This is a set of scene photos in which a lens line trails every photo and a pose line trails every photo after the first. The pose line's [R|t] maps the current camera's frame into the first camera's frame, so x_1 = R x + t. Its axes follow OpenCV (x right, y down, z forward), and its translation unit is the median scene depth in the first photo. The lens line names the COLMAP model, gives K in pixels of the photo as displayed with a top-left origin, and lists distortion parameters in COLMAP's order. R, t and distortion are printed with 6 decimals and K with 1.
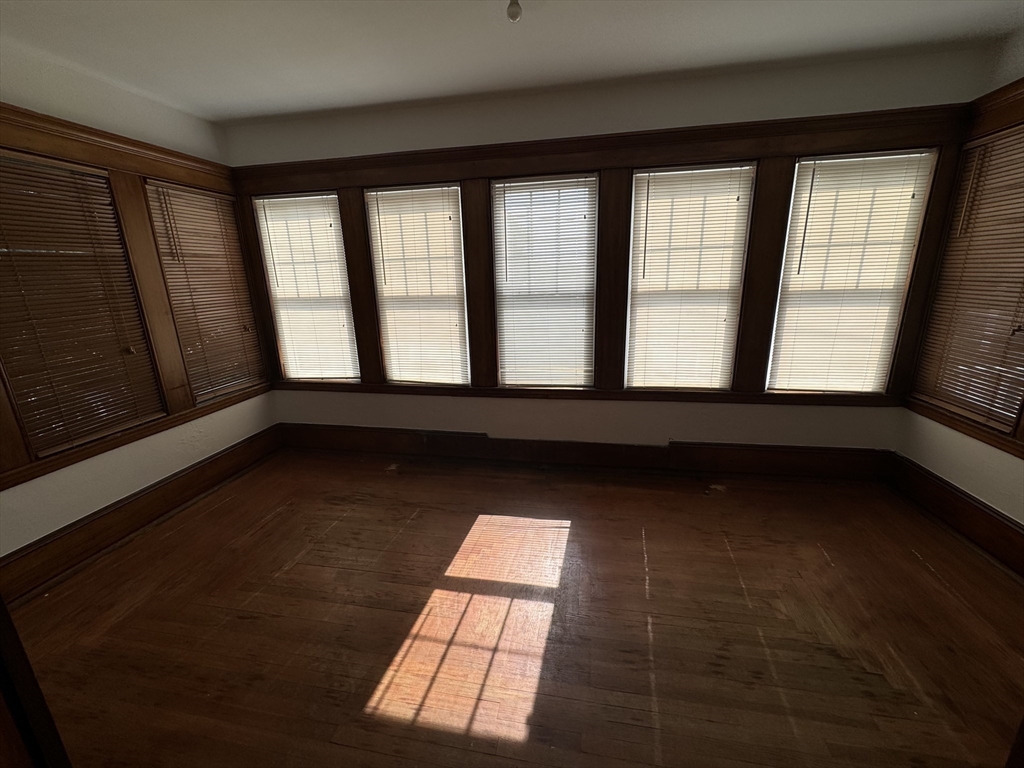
lens RADIAL K [[408.4, 0, 510.4], [0, 408.4, 382.0], [0, 0, 1]] dist [0.000629, 0.000068]
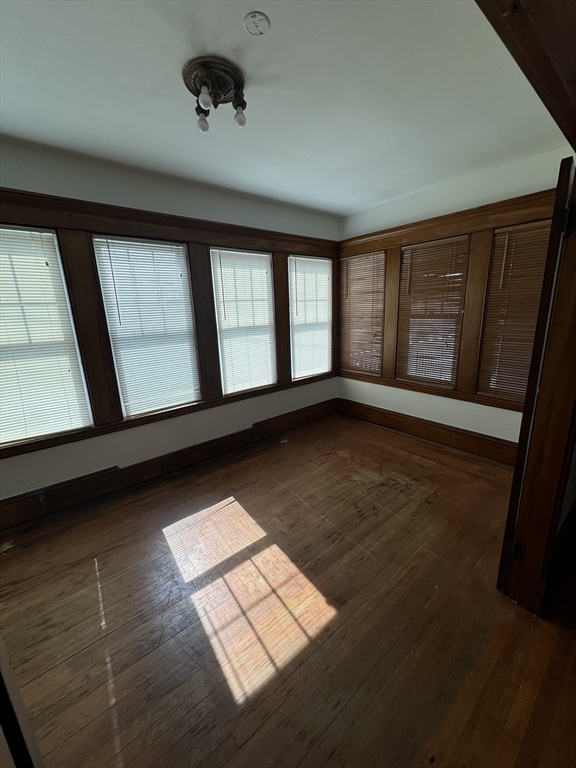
lens RADIAL K [[306.3, 0, 287.9], [0, 306.3, 383.5], [0, 0, 1]] dist [0.000629, 0.000068]
pose [[0.643397, -0.175585, 0.745124, -0.532731], [0.218723, 0.974930, 0.040875, -0.032266], [-0.733621, 0.136677, 0.665672, 0.170190]]
